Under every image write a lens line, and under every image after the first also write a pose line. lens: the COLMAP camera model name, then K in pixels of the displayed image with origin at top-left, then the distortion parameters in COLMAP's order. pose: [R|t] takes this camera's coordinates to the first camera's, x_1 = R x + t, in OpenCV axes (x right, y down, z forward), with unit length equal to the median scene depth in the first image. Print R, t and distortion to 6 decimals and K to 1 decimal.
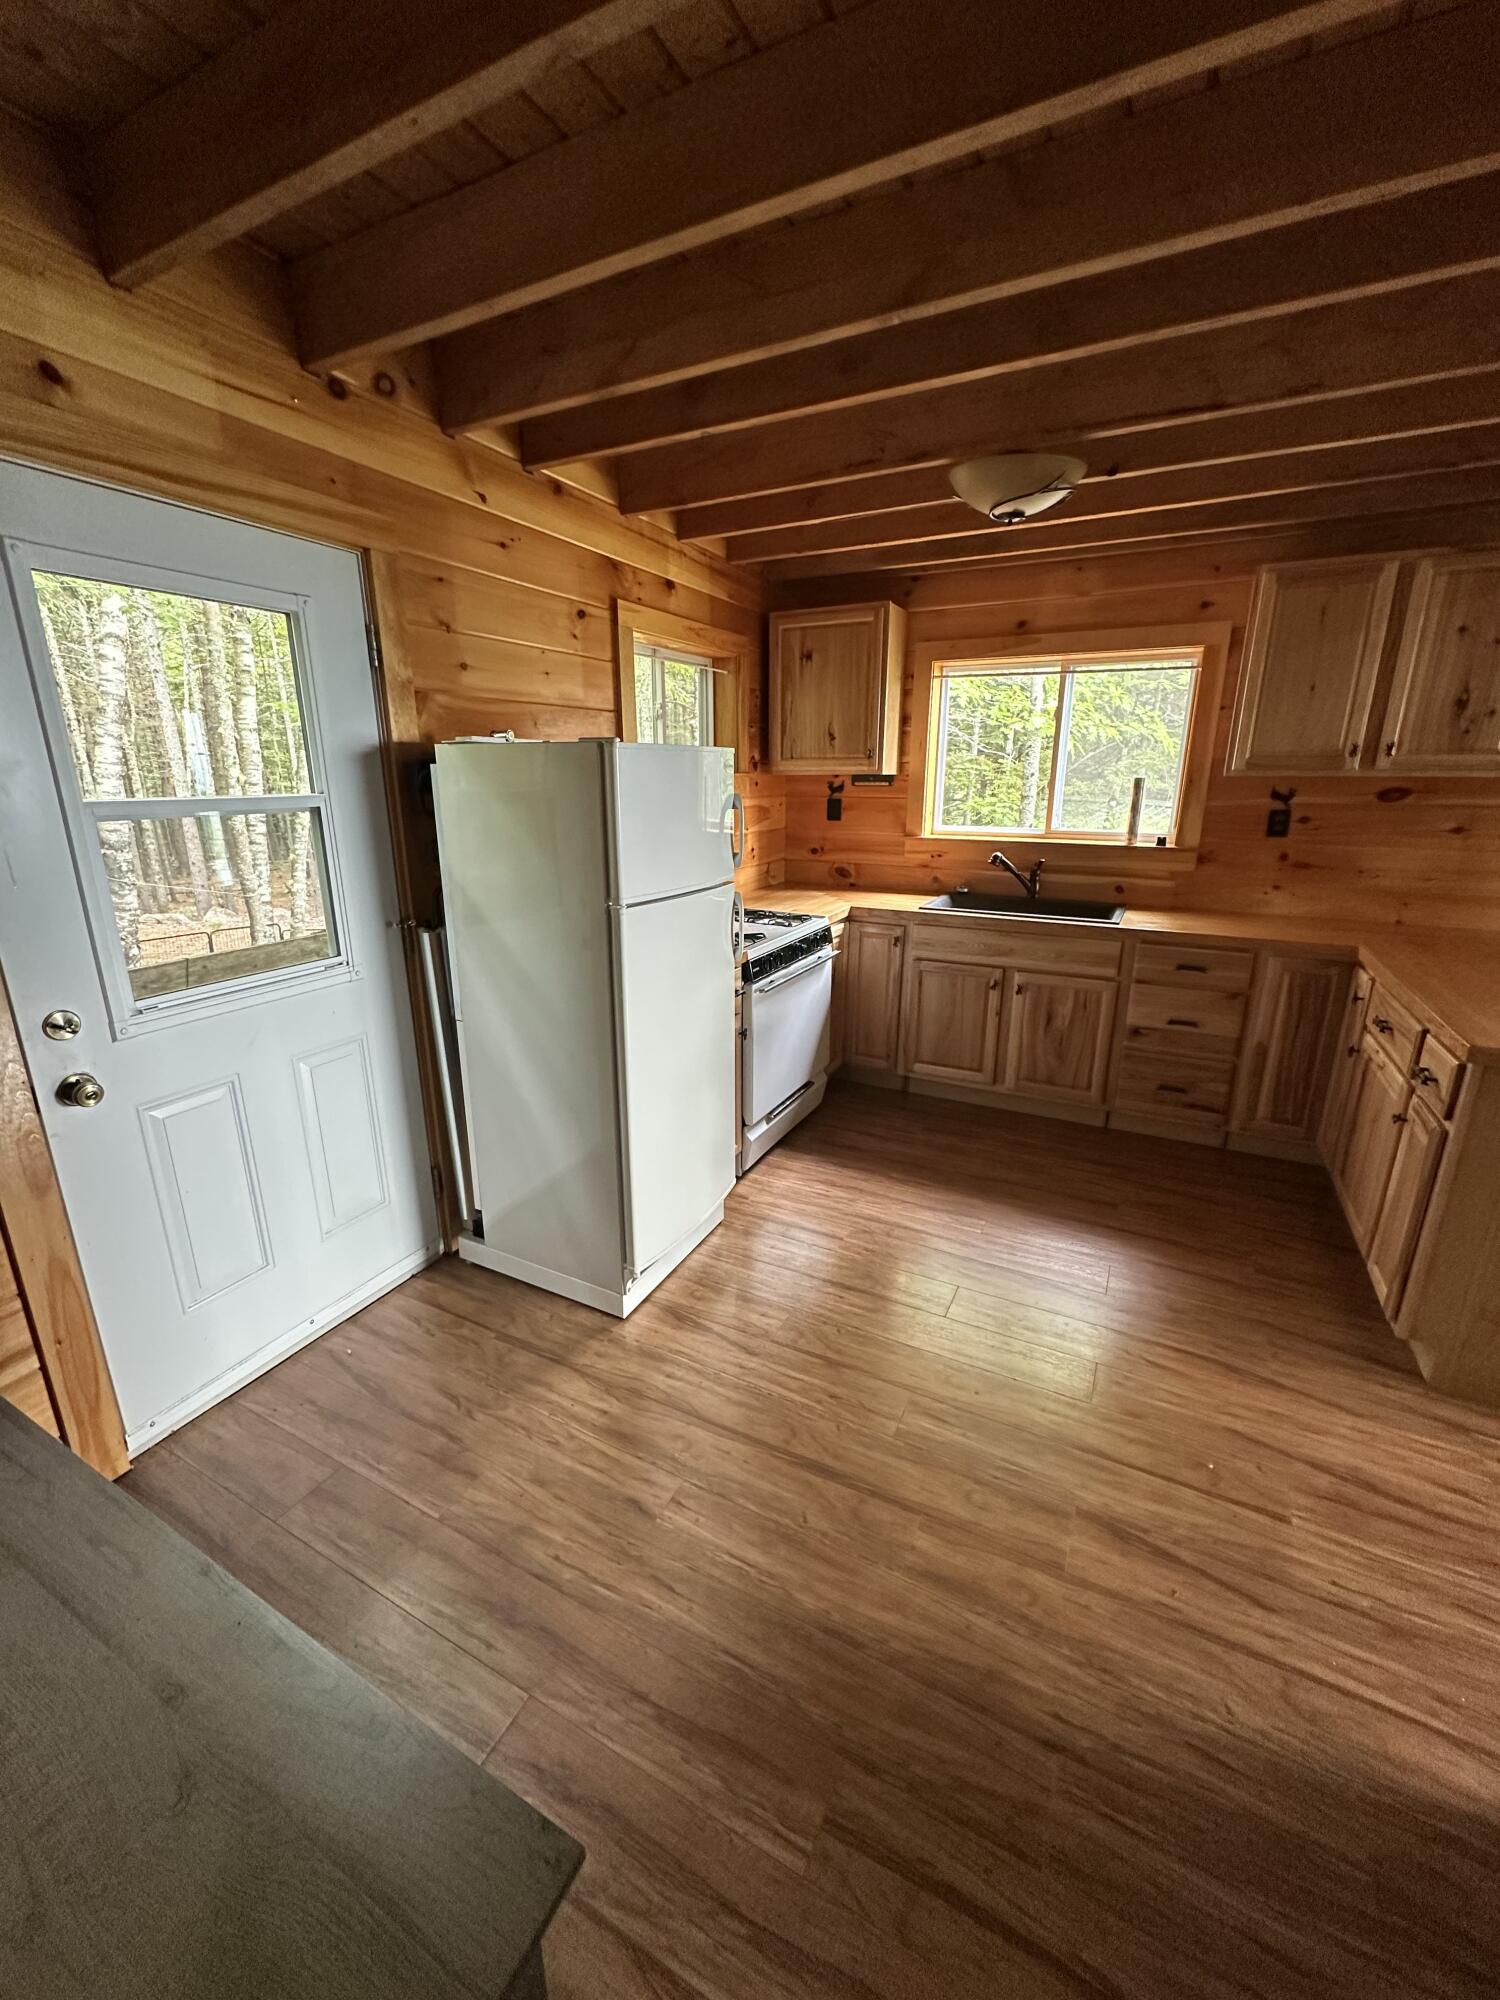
lens RADIAL K [[797.4, 0, 750.0], [0, 797.4, 1000.0], [0, 0, 1]] dist [-0.002554, -0.000200]
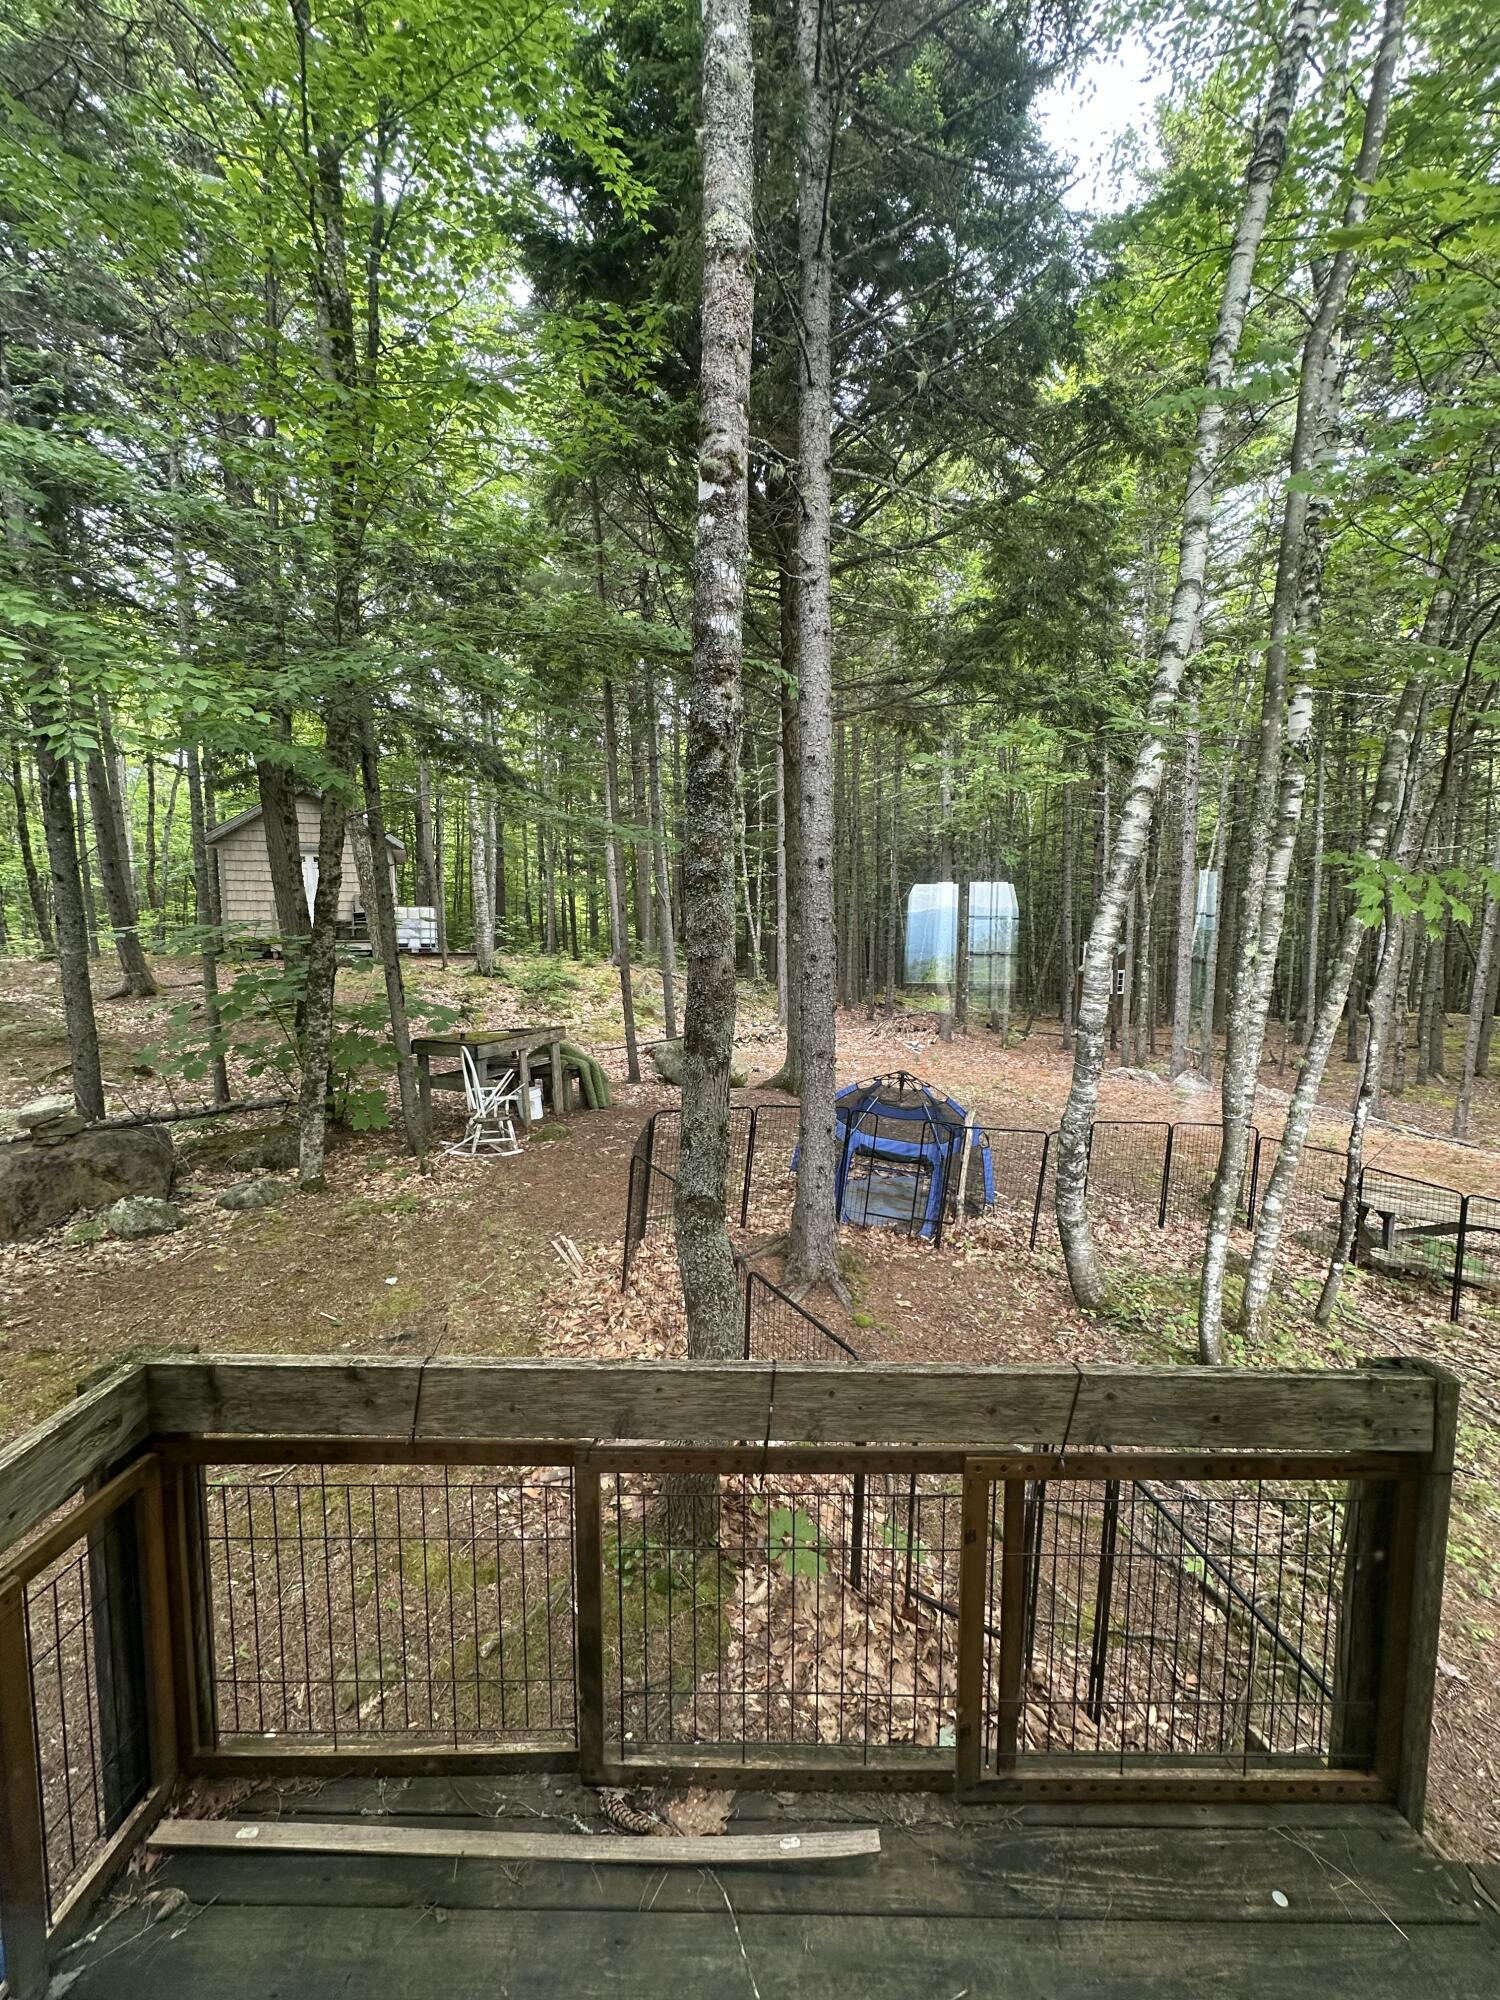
lens RADIAL K [[797.4, 0, 750.0], [0, 797.4, 1000.0], [0, 0, 1]] dist [-0.002554, -0.000200]
pose [[0.448771, 0.091347, -0.888966, -0.135625], [-0.250744, 0.967673, -0.027147, -0.071523], [0.857748, 0.235086, 0.457168, 0.192876]]
